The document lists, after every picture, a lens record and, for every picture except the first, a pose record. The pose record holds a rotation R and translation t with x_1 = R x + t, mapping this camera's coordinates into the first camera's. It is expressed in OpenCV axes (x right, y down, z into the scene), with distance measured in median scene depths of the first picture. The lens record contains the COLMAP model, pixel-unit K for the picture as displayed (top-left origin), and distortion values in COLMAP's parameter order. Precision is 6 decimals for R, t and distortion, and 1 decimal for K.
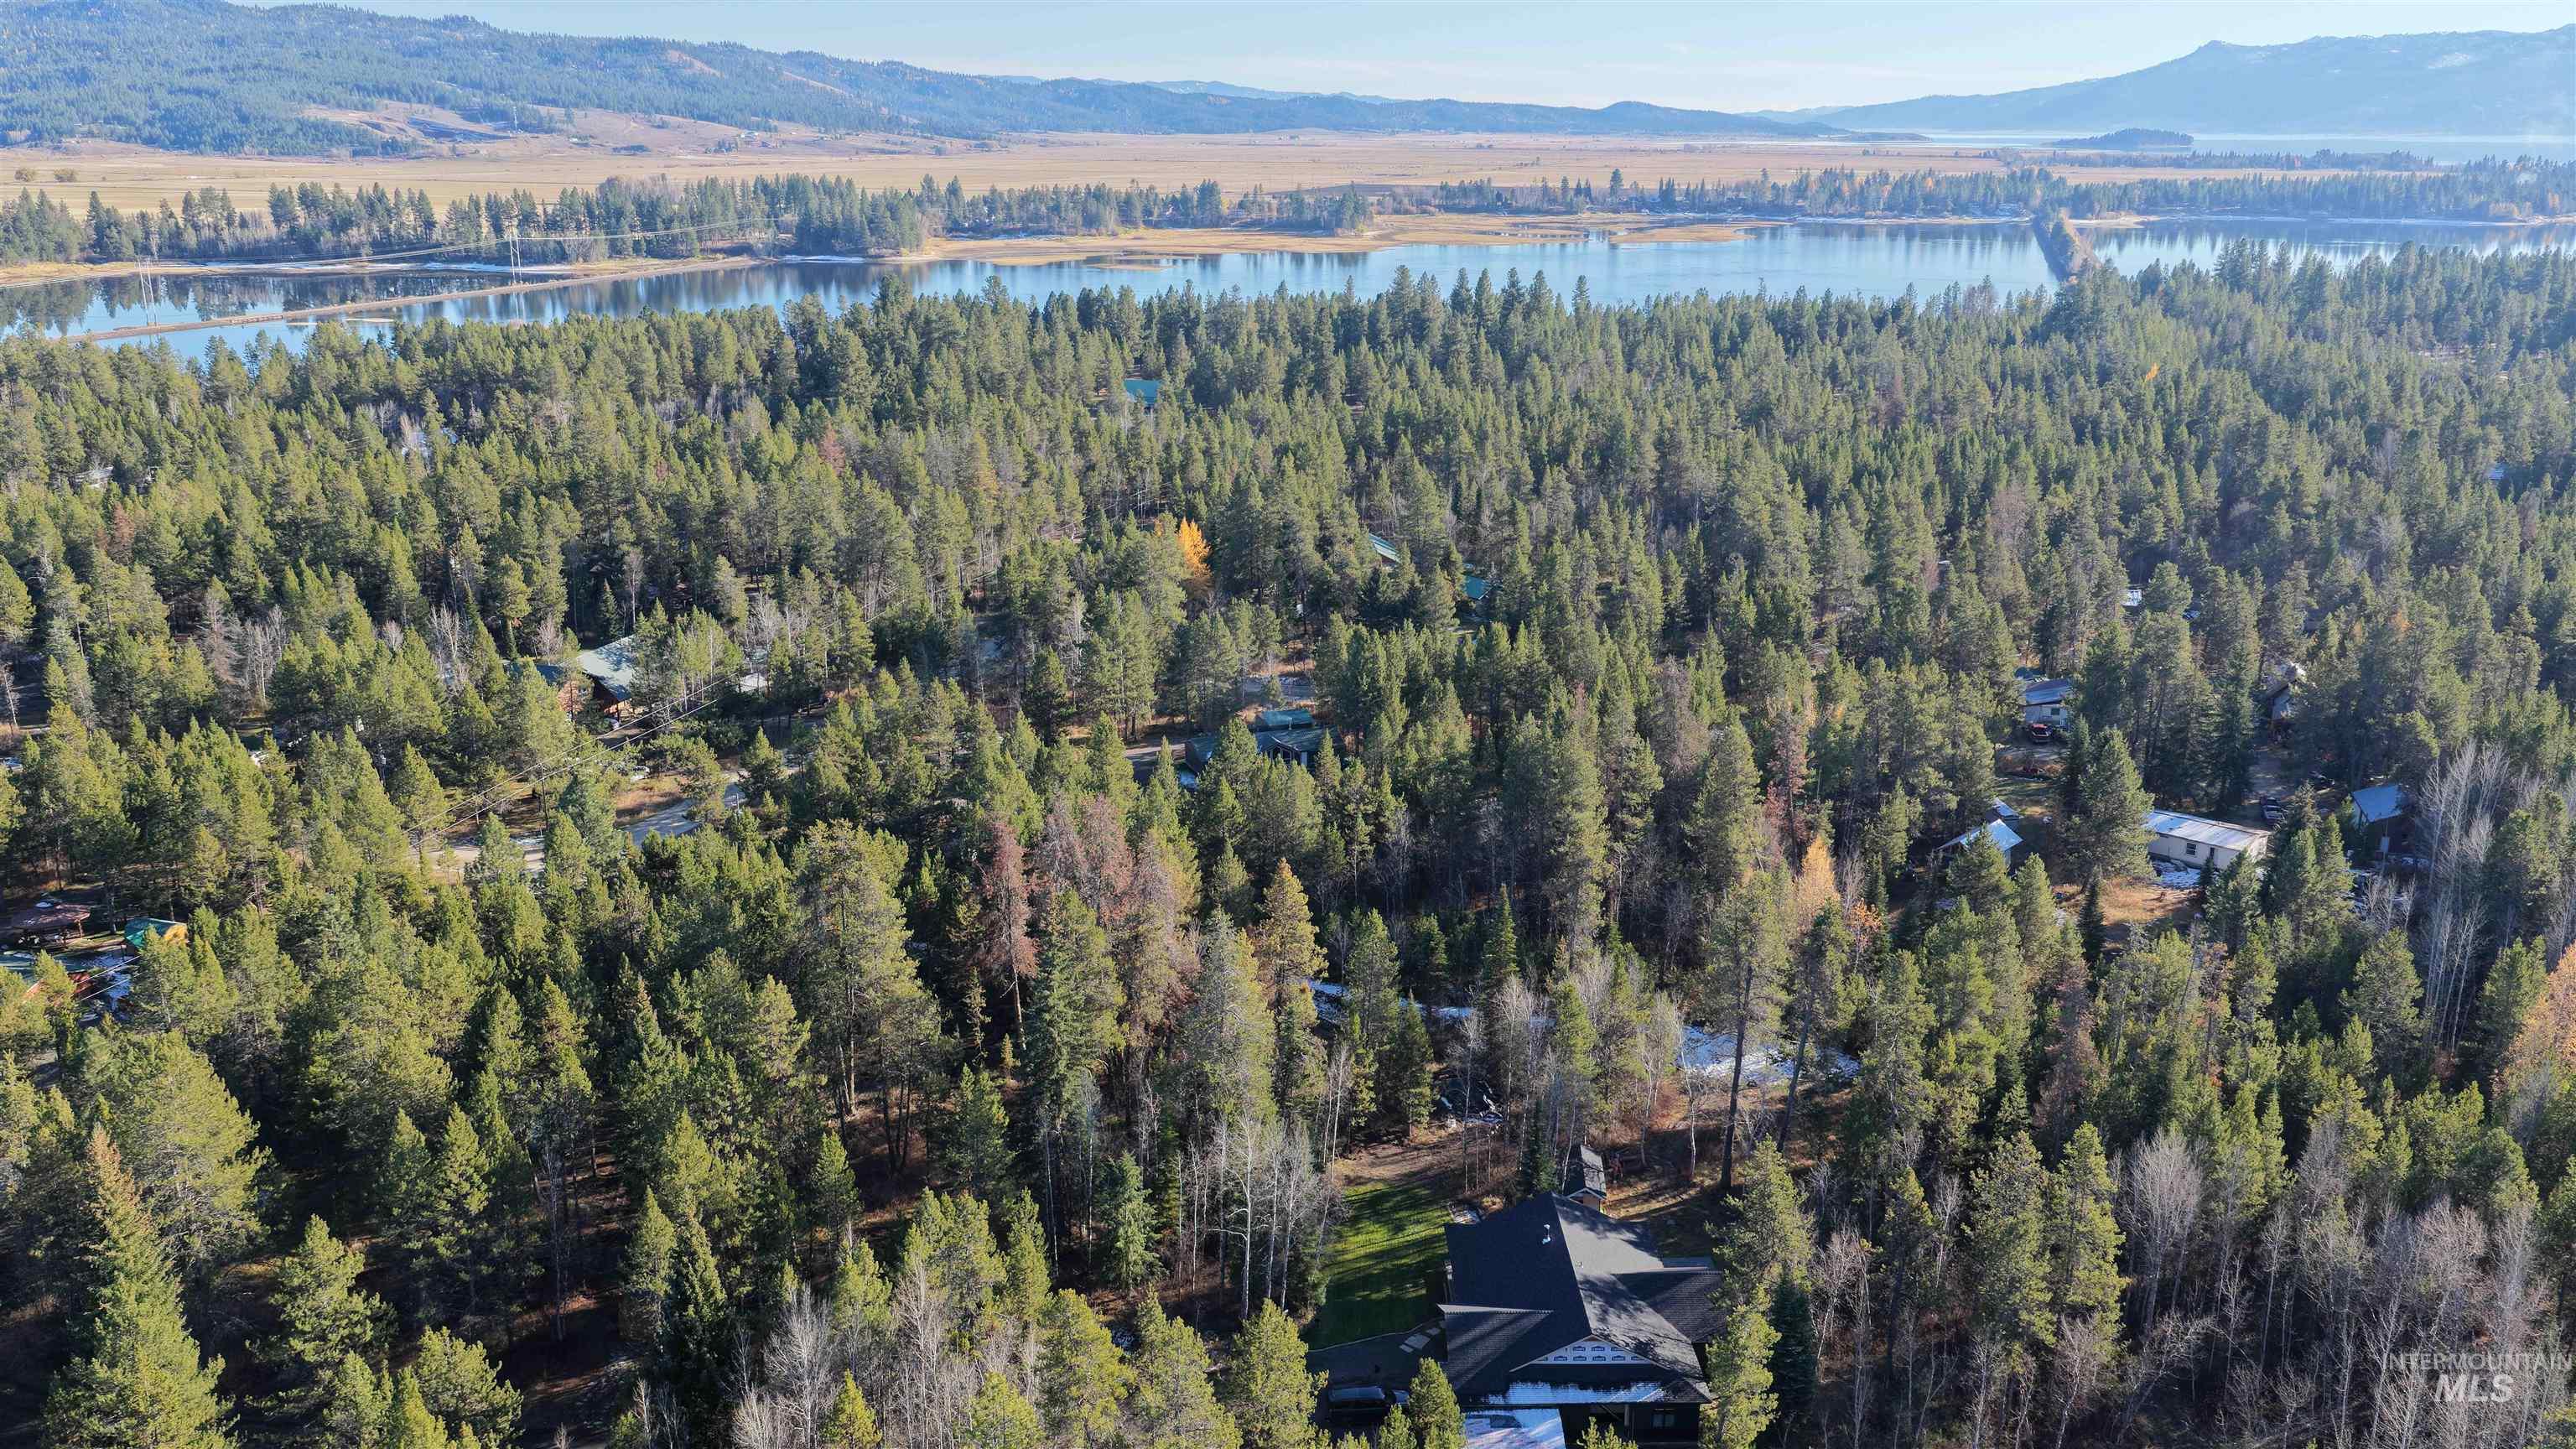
lens RADIAL K [[2134.3, 0, 1291.5], [0, 2134.3, 738.1], [0, 0, 1]] dist [-0.019224, 0.044367]
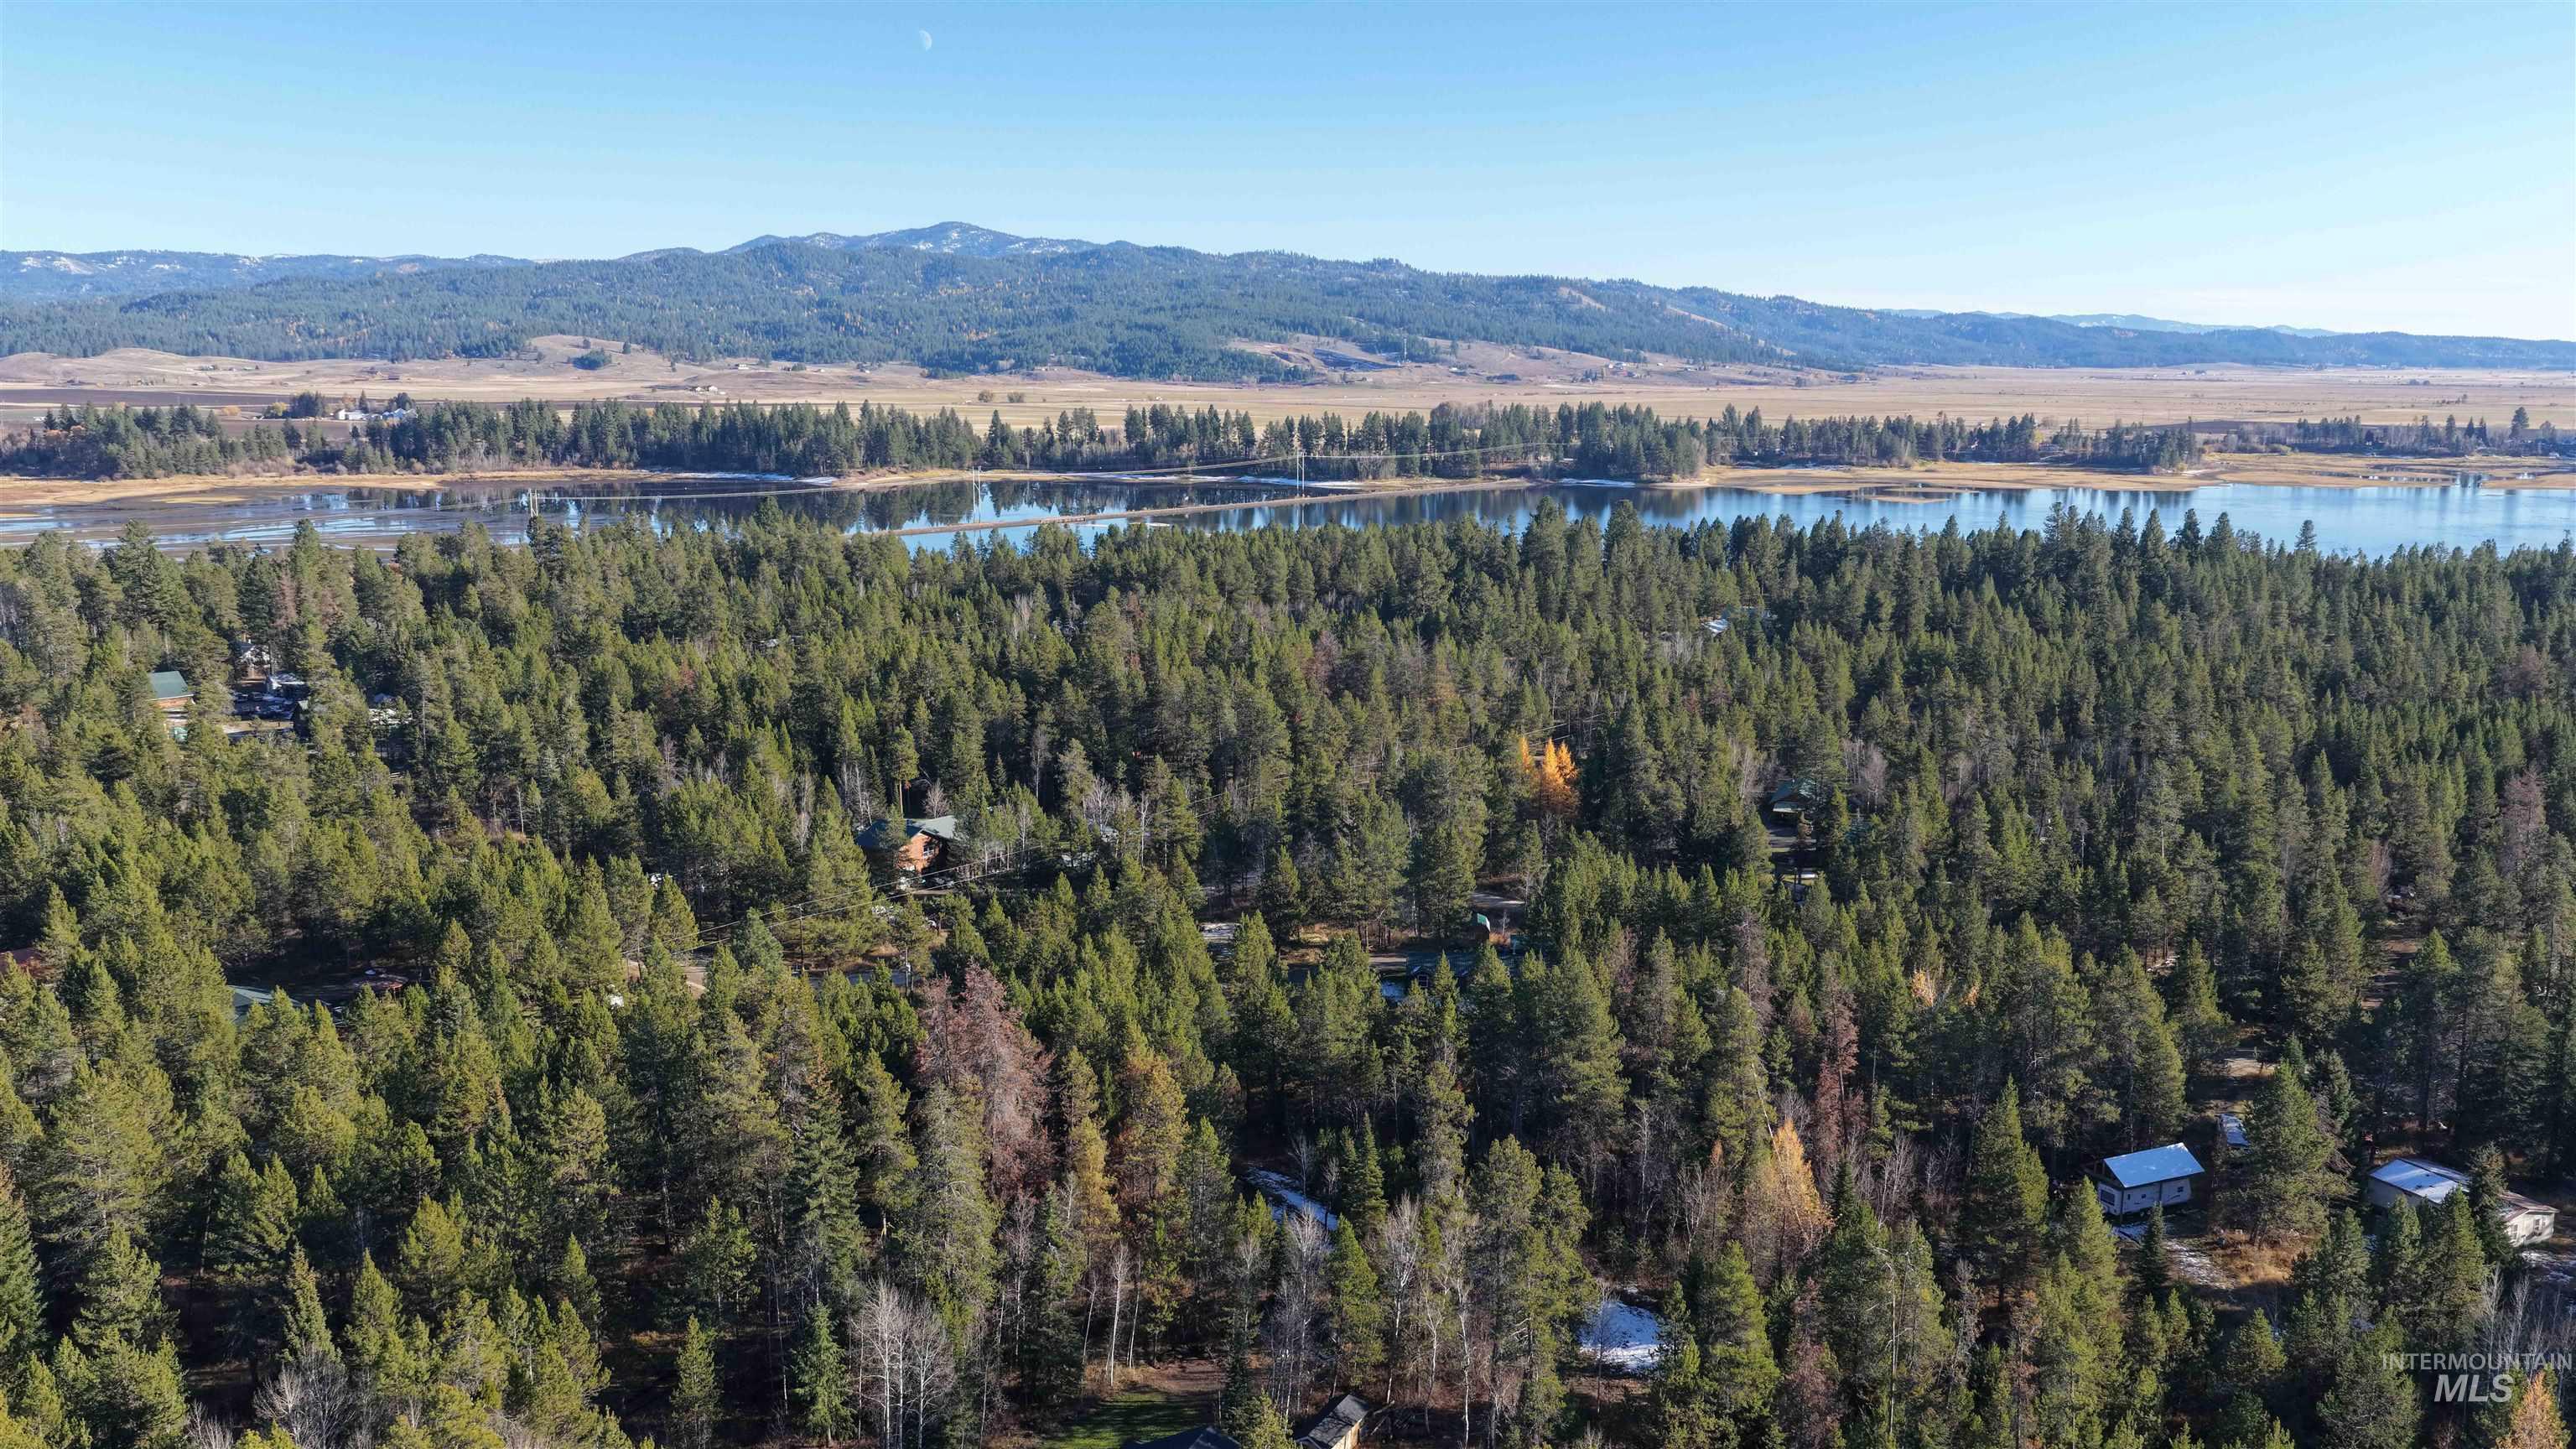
lens RADIAL K [[2134.3, 0, 1296.0], [0, 2134.3, 722.4], [0, 0, 1]] dist [-0.019224, 0.044367]
pose [[0.919735, 0.069331, -0.386369, 0.045685], [-0.111511, 0.989875, -0.087821, -0.001995], [0.376368, 0.123856, 0.918154, 0.007916]]
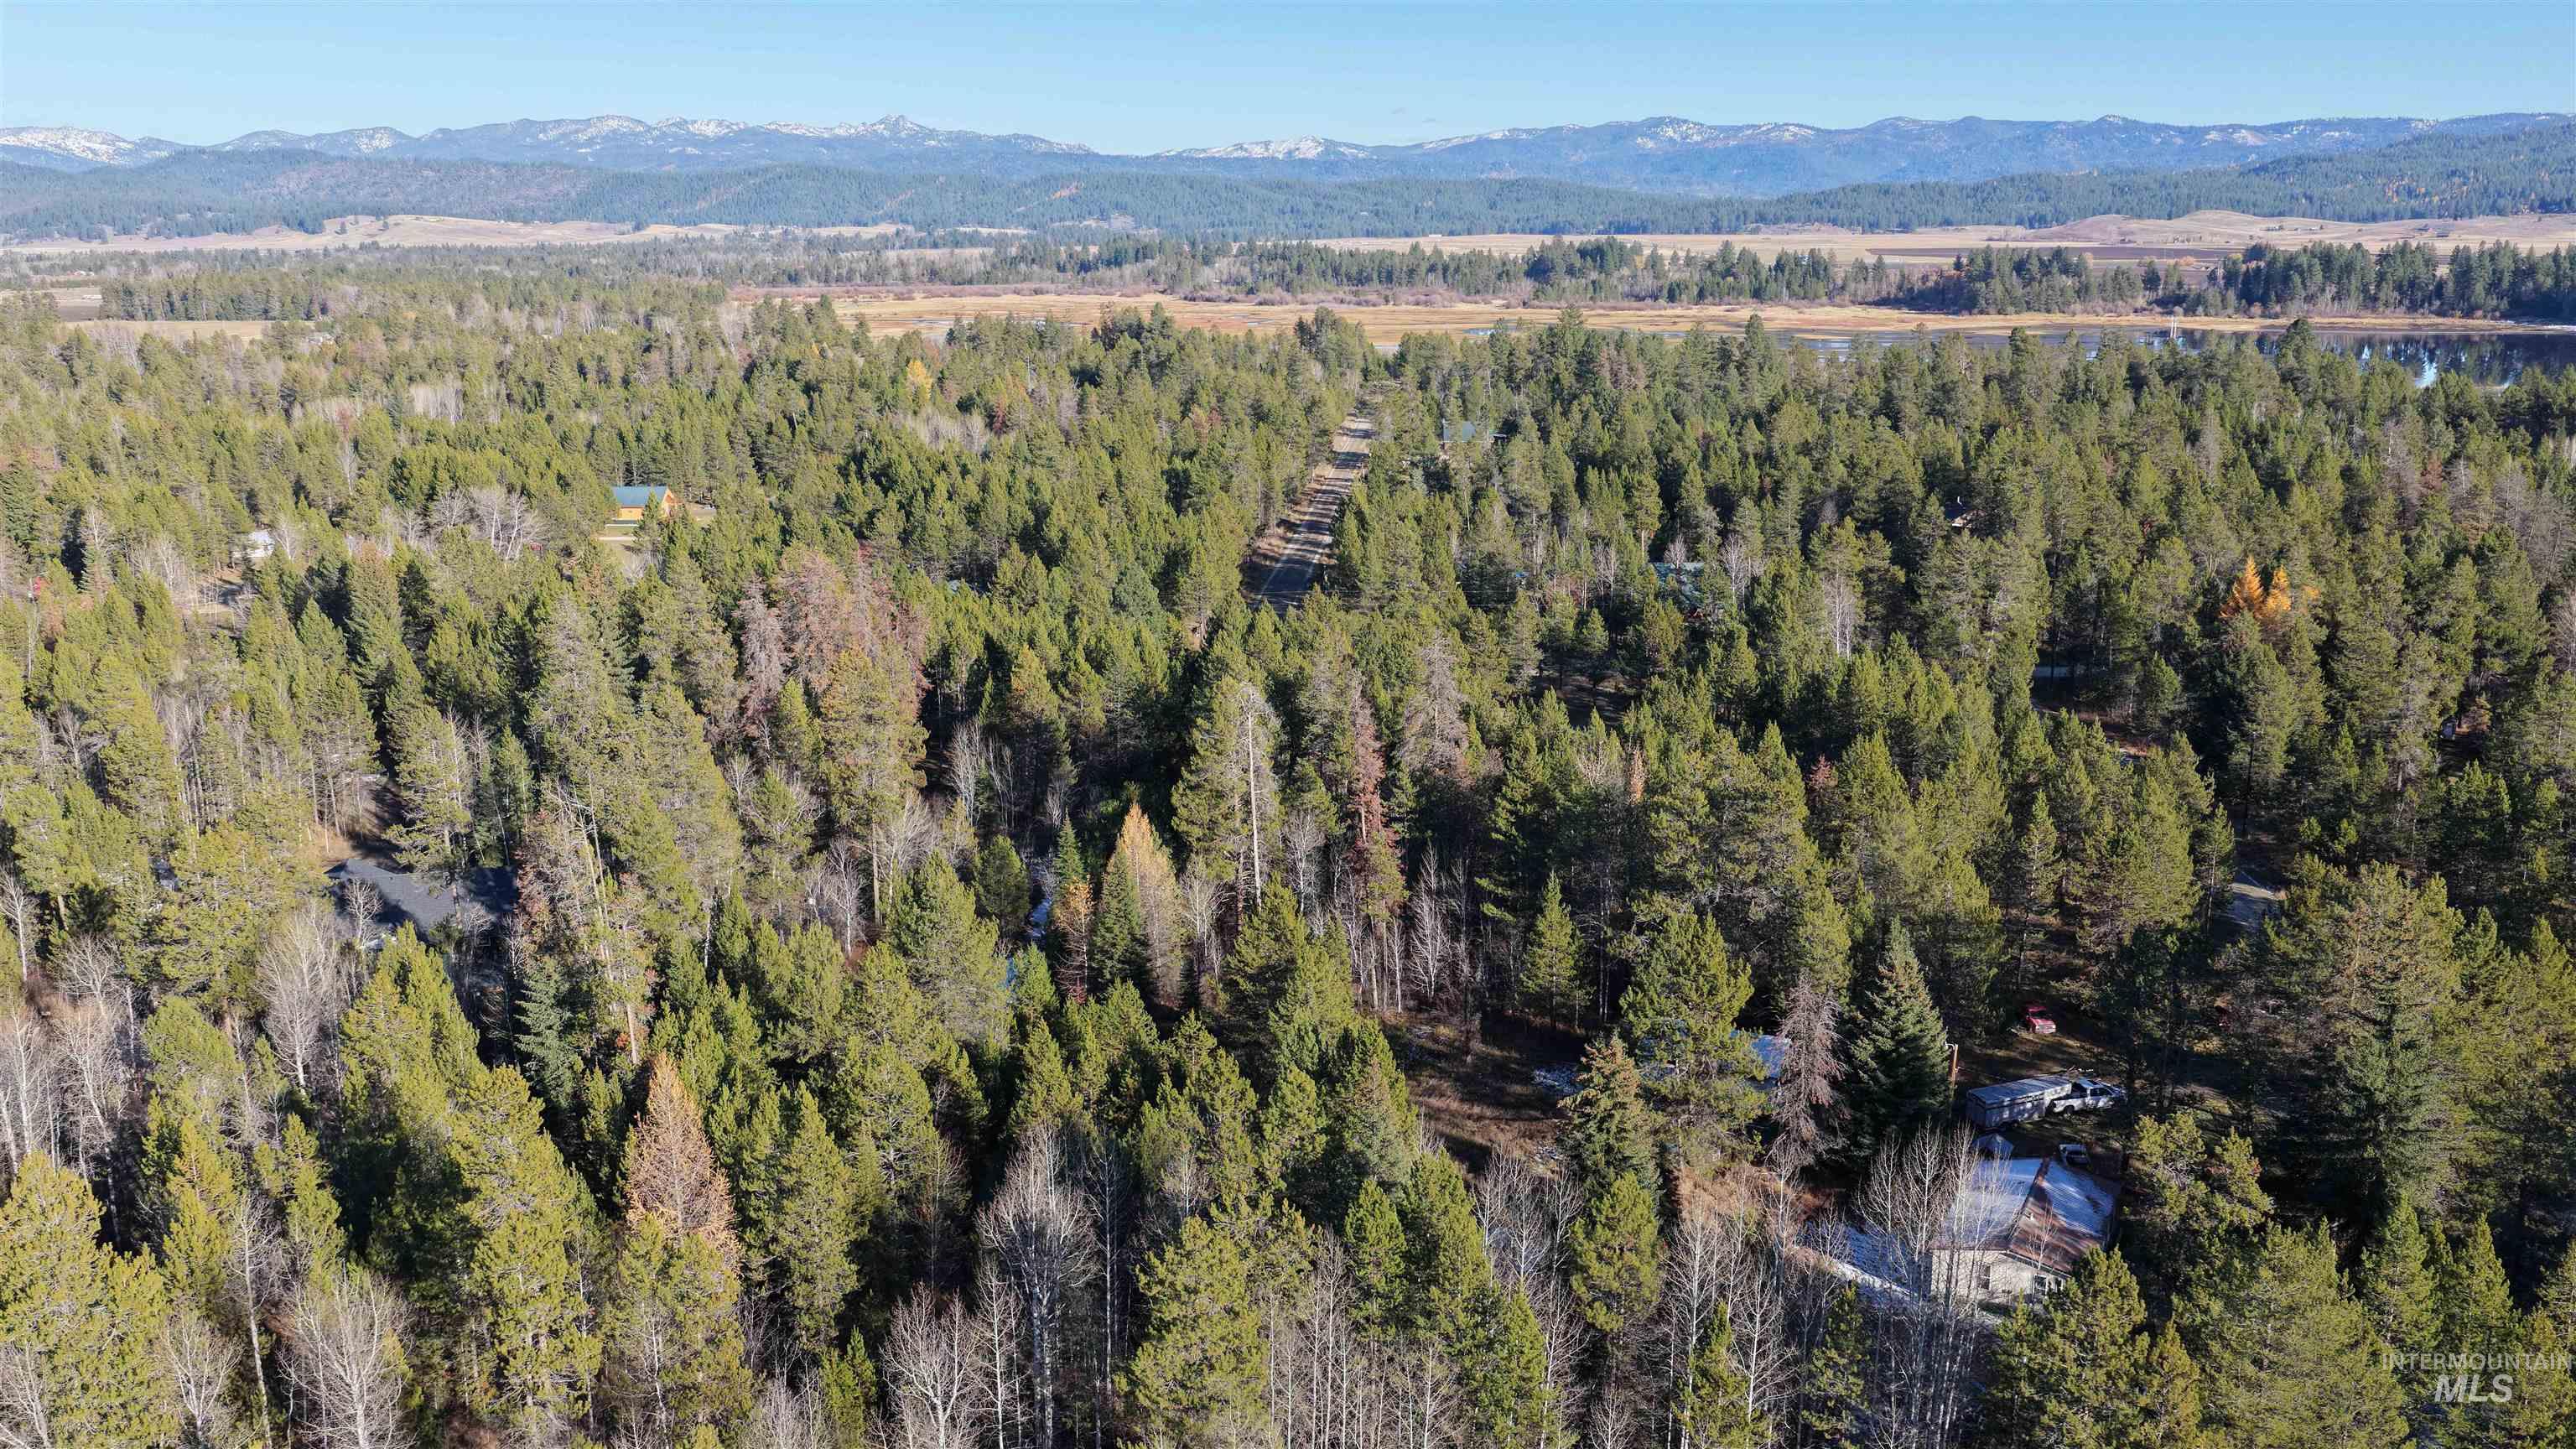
lens RADIAL K [[2134.3, 0, 1294.9], [0, 2134.3, 727.5], [0, 0, 1]] dist [-0.019224, 0.044367]
pose [[0.237764, 0.218929, -0.946329, 0.121103], [-0.261359, 0.952756, 0.154749, -0.014720], [0.935500, 0.210538, 0.283750, 0.094172]]
